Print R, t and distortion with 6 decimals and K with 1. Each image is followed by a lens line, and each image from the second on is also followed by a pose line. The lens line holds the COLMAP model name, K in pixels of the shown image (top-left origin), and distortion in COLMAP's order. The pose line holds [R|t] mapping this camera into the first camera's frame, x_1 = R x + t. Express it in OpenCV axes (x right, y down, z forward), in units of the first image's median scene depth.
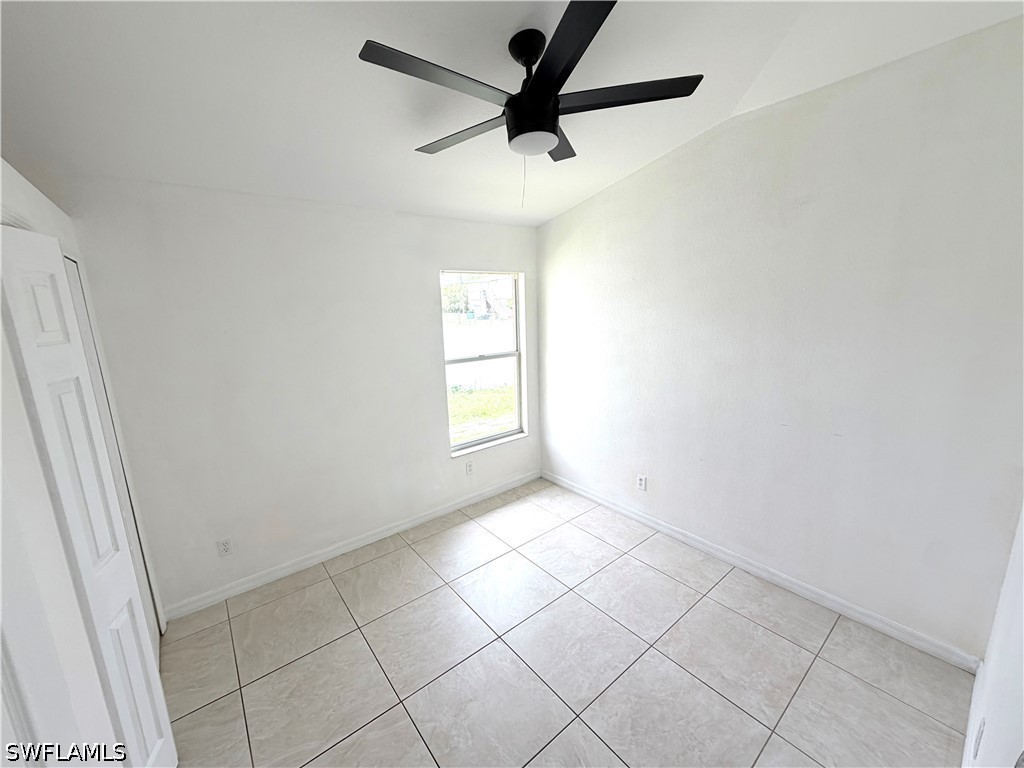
lens RADIAL K [[406.0, 0, 511.1], [0, 406.0, 384.9], [0, 0, 1]] dist [-0.000298, 0.000330]
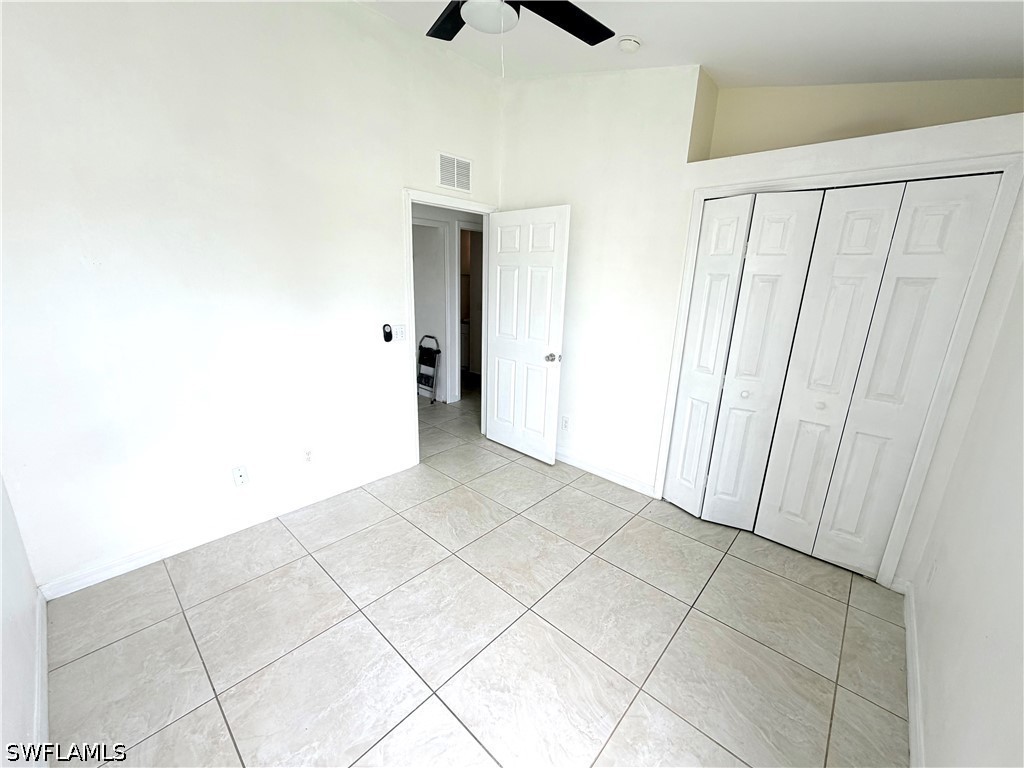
lens RADIAL K [[406.0, 0, 511.1], [0, 406.0, 384.9], [0, 0, 1]] dist [-0.000298, 0.000330]
pose [[-0.988008, 0.039564, -0.149250, 0.124476], [-0.032279, 0.892331, 0.450226, -0.212935], [0.150993, 0.449644, -0.880353, 1.562336]]
